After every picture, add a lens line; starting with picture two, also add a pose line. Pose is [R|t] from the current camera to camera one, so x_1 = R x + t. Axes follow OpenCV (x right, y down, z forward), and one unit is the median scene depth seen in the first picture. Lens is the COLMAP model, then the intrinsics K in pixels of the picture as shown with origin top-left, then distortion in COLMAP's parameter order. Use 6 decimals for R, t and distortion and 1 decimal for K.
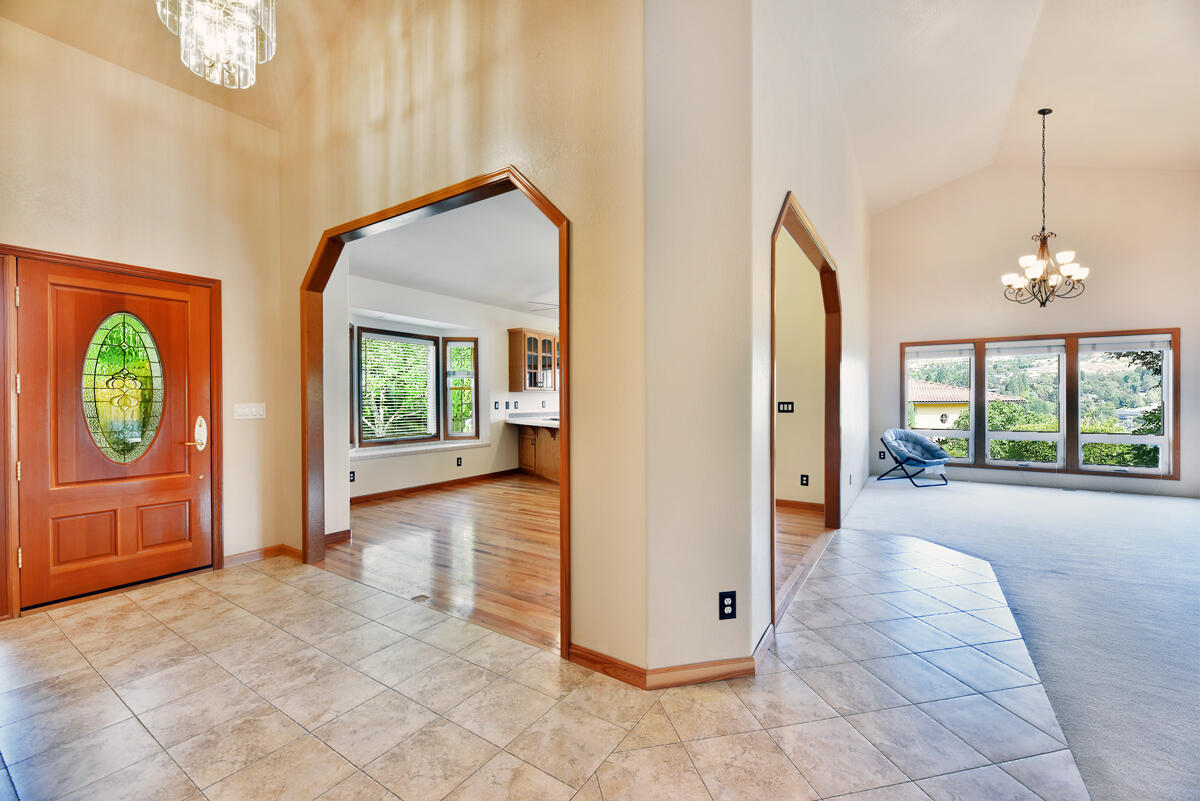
lens RADIAL K [[493.7, 0, 594.2], [0, 493.7, 398.3], [0, 0, 1]] dist [-0.003286, -0.000431]
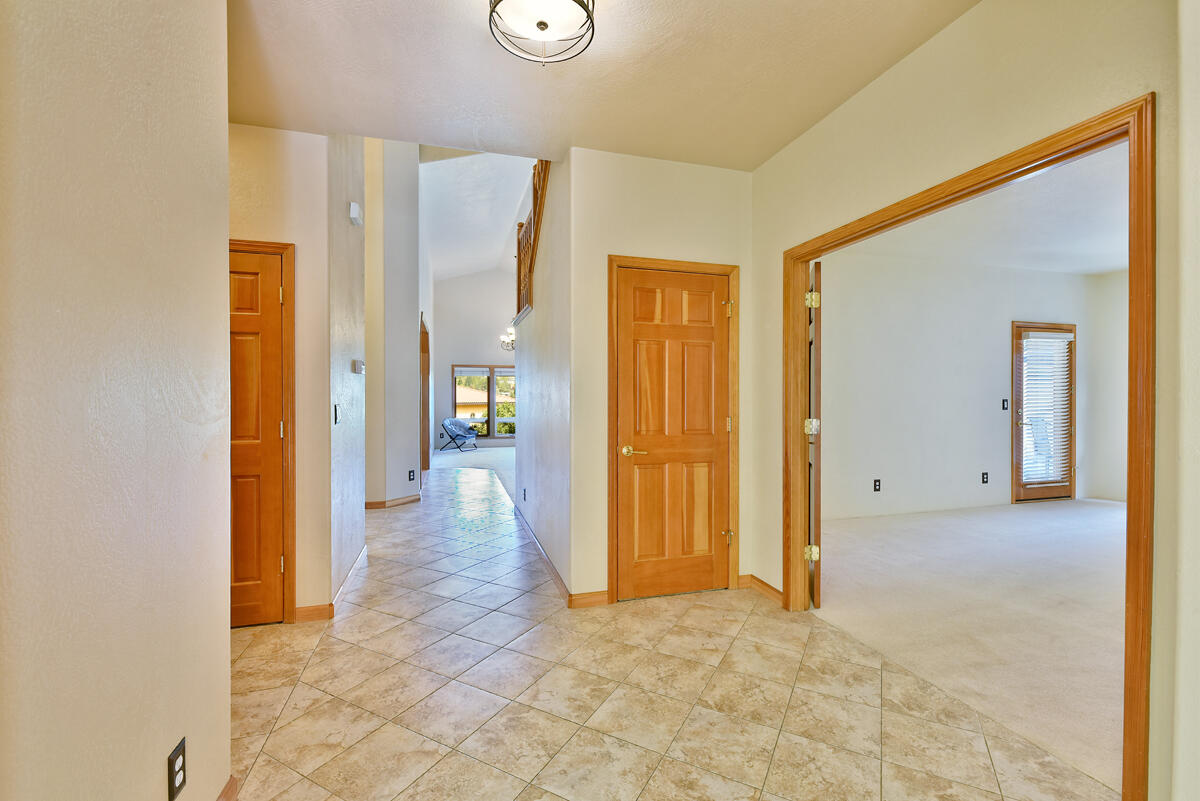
lens RADIAL K [[514.1, 0, 599.3], [0, 514.1, 400.4], [0, 0, 1]] dist [-0.000473, -0.000074]
pose [[0.651792, -0.004898, 0.758382, -0.366610], [0.005839, 0.999982, 0.001440, 0.003755], [-0.758376, 0.003490, 0.651808, -0.495429]]
